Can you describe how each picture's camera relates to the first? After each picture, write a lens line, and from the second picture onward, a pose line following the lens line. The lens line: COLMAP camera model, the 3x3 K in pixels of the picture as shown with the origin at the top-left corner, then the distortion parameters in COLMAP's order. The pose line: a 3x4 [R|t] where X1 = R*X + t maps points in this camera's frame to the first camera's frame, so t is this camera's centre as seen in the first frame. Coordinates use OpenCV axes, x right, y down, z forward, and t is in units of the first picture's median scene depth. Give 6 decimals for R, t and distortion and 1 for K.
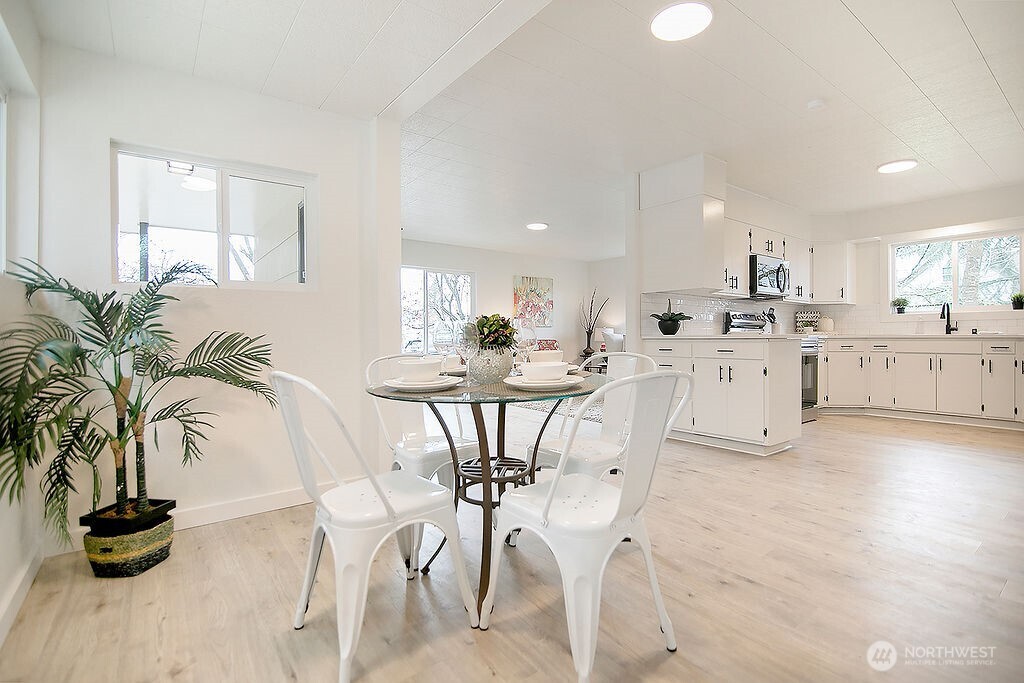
lens RADIAL K [[477.4, 0, 527.0], [0, 477.4, 356.4], [0, 0, 1]] dist [-0.017439, 0.002347]
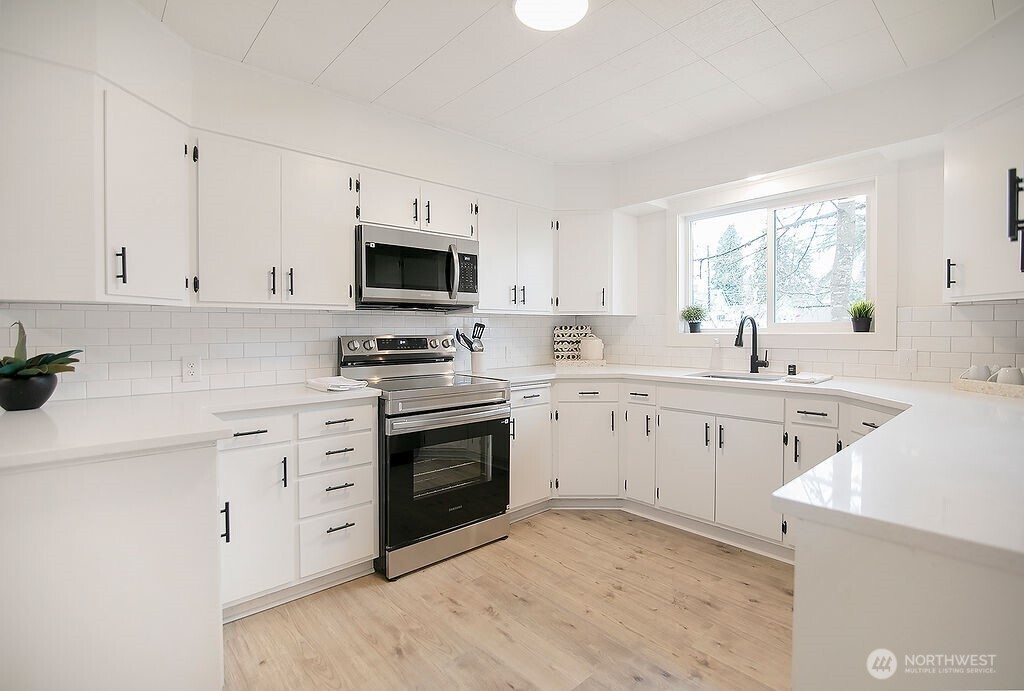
lens RADIAL K [[477.4, 0, 530.0], [0, 477.4, 344.9], [0, 0, 1]] dist [-0.017439, 0.002347]
pose [[0.996991, -0.002058, 0.077485, 0.576185], [0.002402, 0.999988, -0.004343, -0.078238], [-0.077476, 0.004517, 0.996984, 0.445831]]
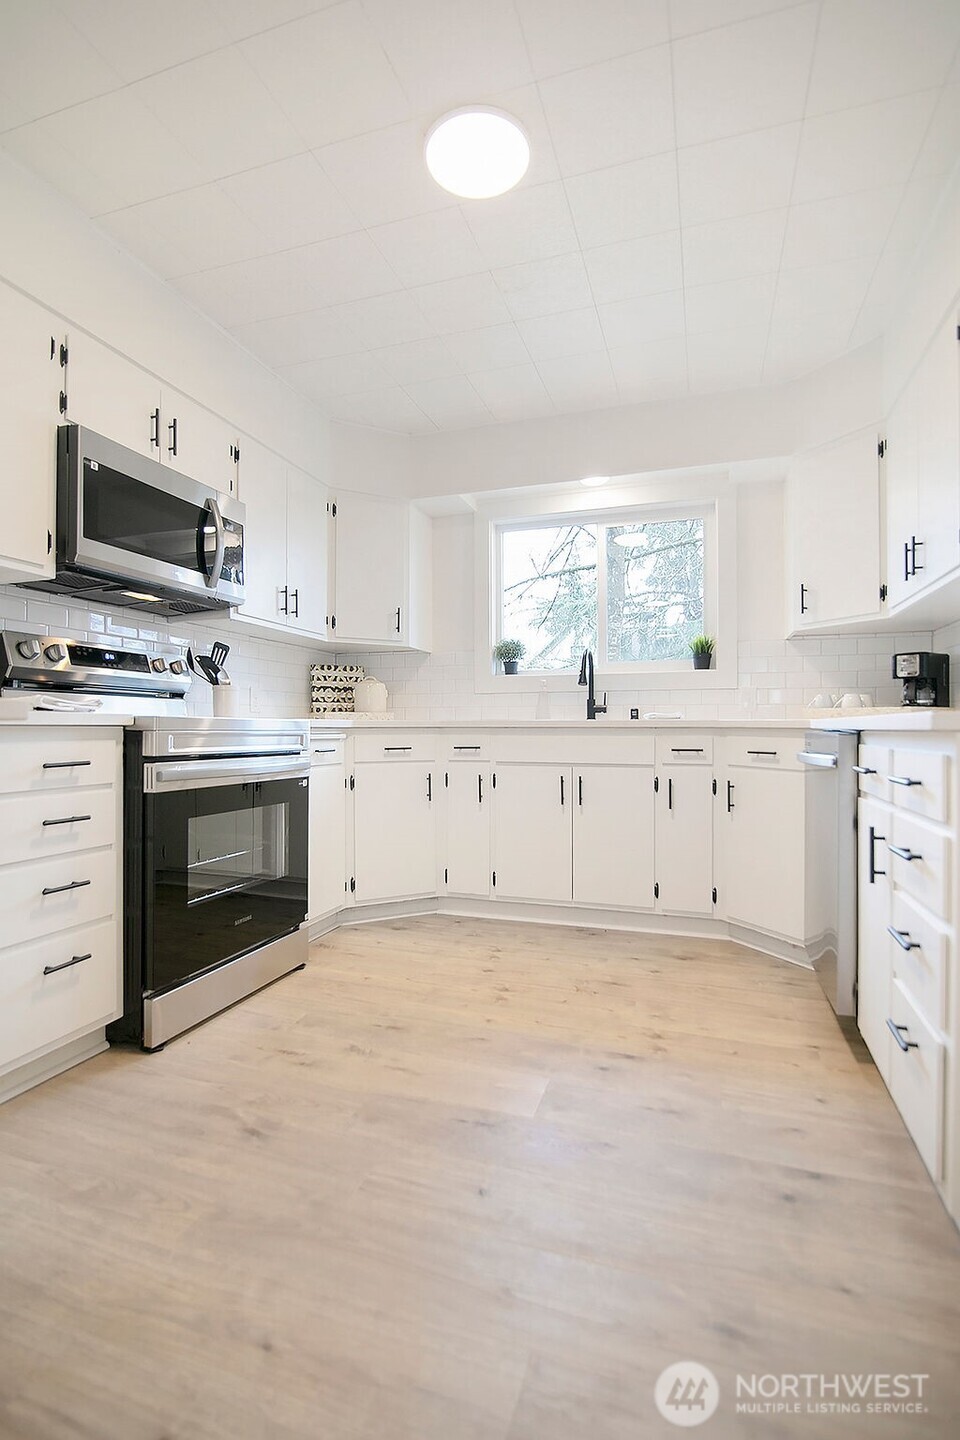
lens RADIAL K [[671.3, 0, 479.1], [0, 671.3, 734.8], [0, 0, 1]] dist [-0.017439, 0.002347]
pose [[0.838488, -0.000324, 0.544921, 0.437315], [0.015405, 0.999614, -0.023111, -0.018704], [-0.544703, 0.027773, 0.838169, 0.503103]]
